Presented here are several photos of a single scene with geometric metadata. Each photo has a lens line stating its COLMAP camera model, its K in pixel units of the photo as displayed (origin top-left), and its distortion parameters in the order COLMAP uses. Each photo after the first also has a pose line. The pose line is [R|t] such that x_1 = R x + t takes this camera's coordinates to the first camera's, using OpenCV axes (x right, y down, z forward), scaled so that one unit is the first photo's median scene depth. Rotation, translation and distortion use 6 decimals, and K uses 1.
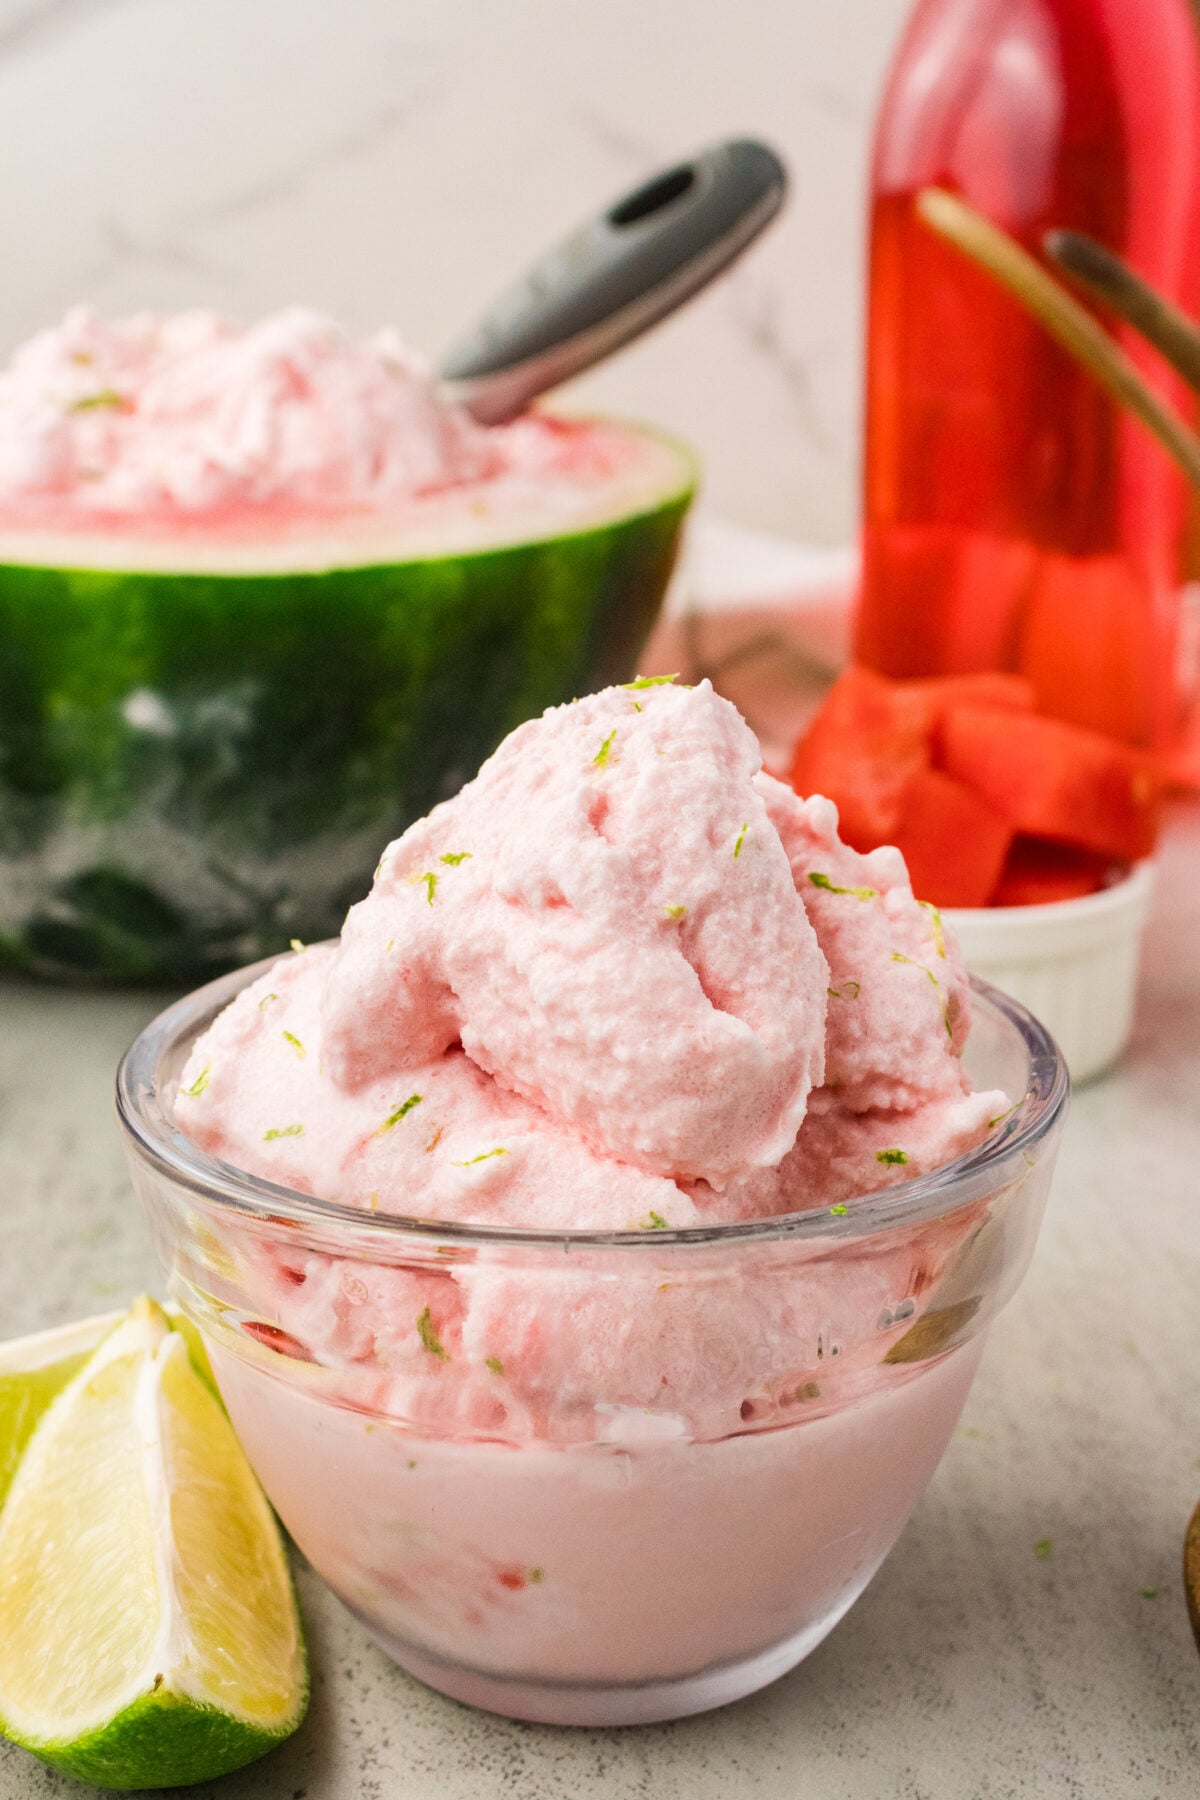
lens RADIAL K [[2672.7, 0, 614.3], [0, 2672.7, 1018.1], [0, 0, 1]] dist [0.041963, 0.014742]
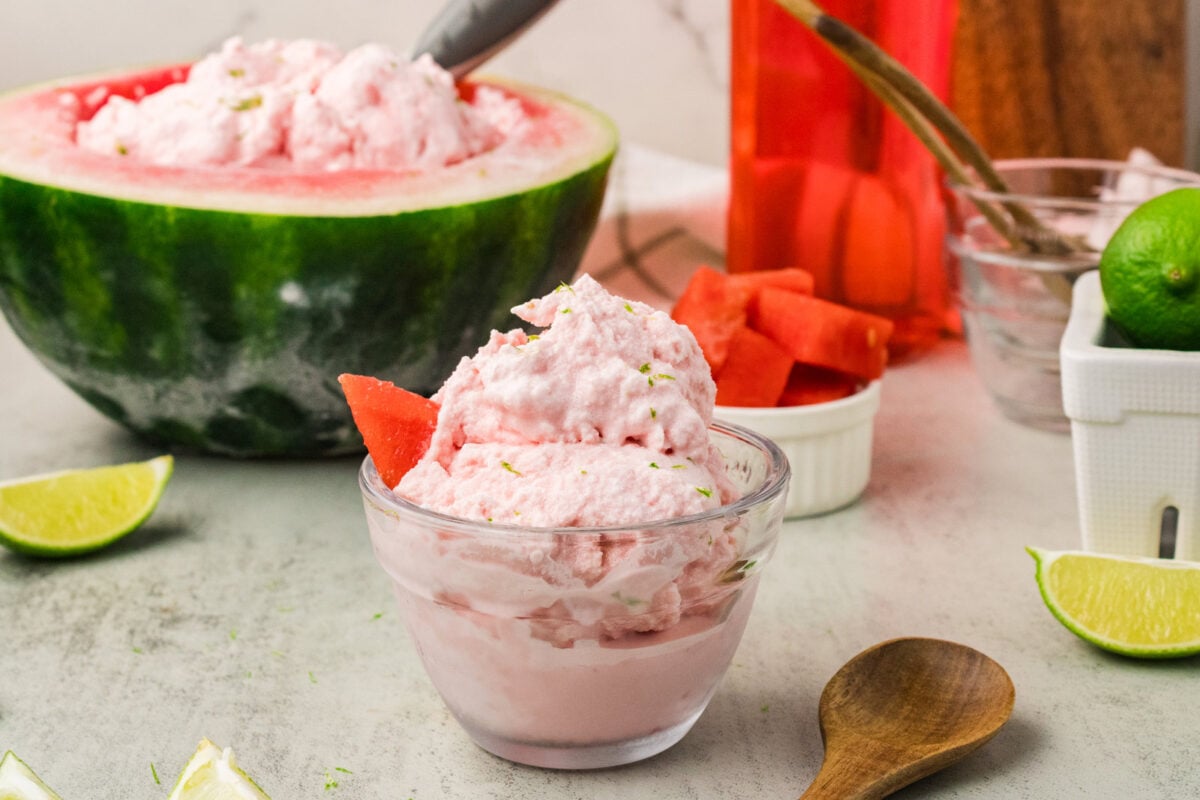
lens RADIAL K [[1781.8, 0, 600.0], [0, 1781.8, 400.0], [0, 0, 1]] dist [0.041963, 0.014742]
pose [[0.999843, -0.002358, 0.017544, 0.003548], [0.003213, 0.998798, -0.048912, 0.010409], [-0.017407, 0.048961, 0.998649, -0.146069]]
